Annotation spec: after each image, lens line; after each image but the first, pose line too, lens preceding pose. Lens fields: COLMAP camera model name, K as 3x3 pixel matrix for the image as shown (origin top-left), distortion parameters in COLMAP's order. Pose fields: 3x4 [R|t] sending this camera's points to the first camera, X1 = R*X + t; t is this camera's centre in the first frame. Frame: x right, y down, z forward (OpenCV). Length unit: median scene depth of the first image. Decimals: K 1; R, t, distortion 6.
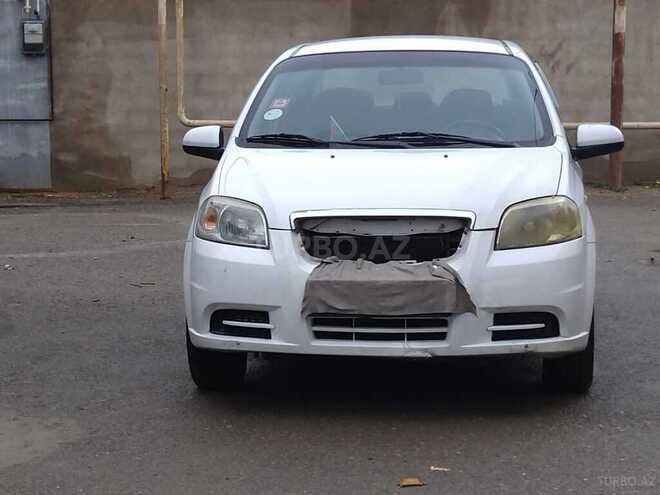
lens RADIAL K [[1699.5, 0, 328.3], [0, 1699.5, 250.8], [0, 0, 1]] dist [0.163352, 0.000000]
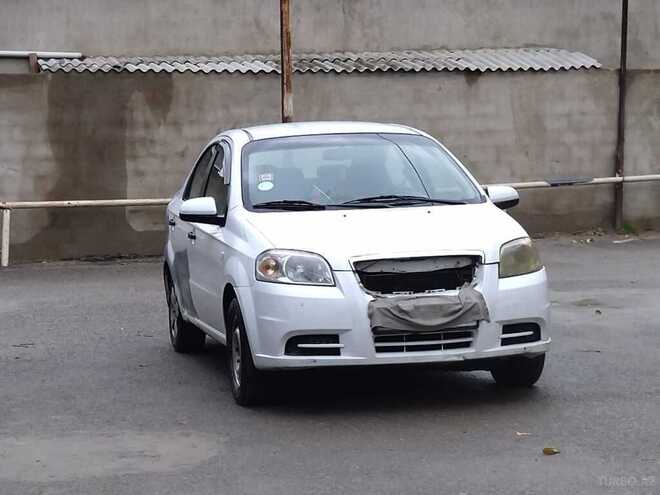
lens RADIAL K [[1701.3, 0, 326.6], [0, 1701.3, 245.3], [0, 0, 1]] dist [0.162126, 0.000000]
pose [[0.951028, -0.043335, 0.306051, -0.391588], [0.058920, 0.997384, -0.041866, 0.019437], [-0.303436, 0.057848, 0.951094, -0.212603]]
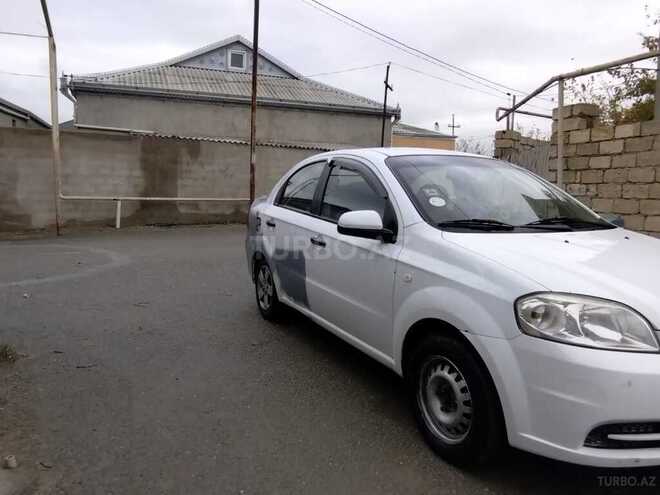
lens RADIAL K [[489.2, 0, 341.1], [0, 489.2, 243.9], [0, 0, 1]] dist [-0.054892, 0.034995]
pose [[0.843062, -0.043182, 0.536080, -0.285227], [0.030880, 0.999014, 0.031907, -0.066430], [-0.536929, -0.010346, 0.843564, 0.781503]]
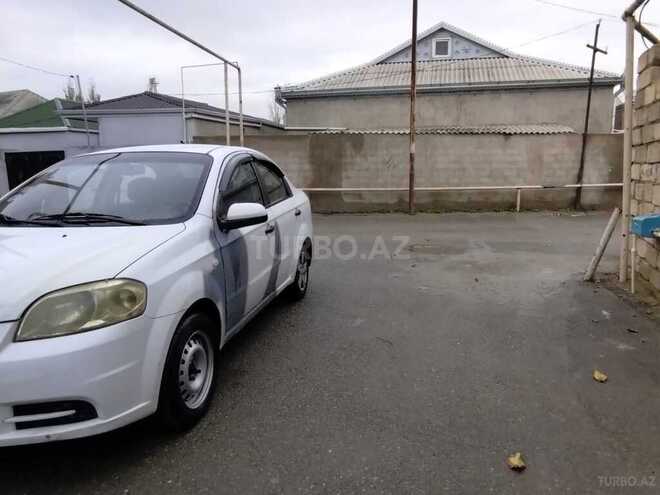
lens RADIAL K [[489.2, 0, 340.0], [0, 489.2, 242.2], [0, 0, 1]] dist [-0.054892, 0.034995]
pose [[0.997910, -0.000876, -0.064610, 0.271524], [0.003544, 0.999145, 0.041184, -0.061835], [0.064519, -0.041327, 0.997060, 0.649415]]
